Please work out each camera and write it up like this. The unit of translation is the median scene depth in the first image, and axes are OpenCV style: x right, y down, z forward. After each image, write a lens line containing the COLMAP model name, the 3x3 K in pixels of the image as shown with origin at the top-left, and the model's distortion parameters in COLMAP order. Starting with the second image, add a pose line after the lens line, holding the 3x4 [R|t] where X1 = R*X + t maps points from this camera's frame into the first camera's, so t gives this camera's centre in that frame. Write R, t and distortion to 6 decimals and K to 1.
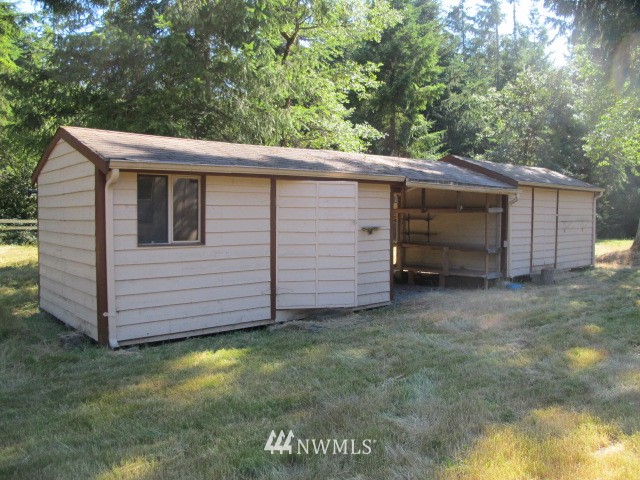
lens RADIAL K [[522.6, 0, 320.0], [0, 522.6, 240.0], [0, 0, 1]] dist [-0.068853, 0.001381]
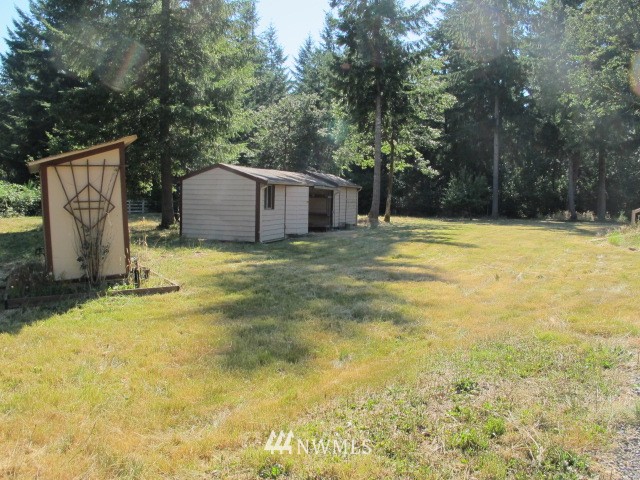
lens RADIAL K [[522.6, 0, 320.0], [0, 522.6, 240.0], [0, 0, 1]] dist [-0.068853, 0.001381]
pose [[0.861853, -0.035999, 0.505879, -0.723063], [0.022672, 0.999215, 0.032479, 0.043940], [-0.506651, -0.016522, 0.861993, -0.783028]]
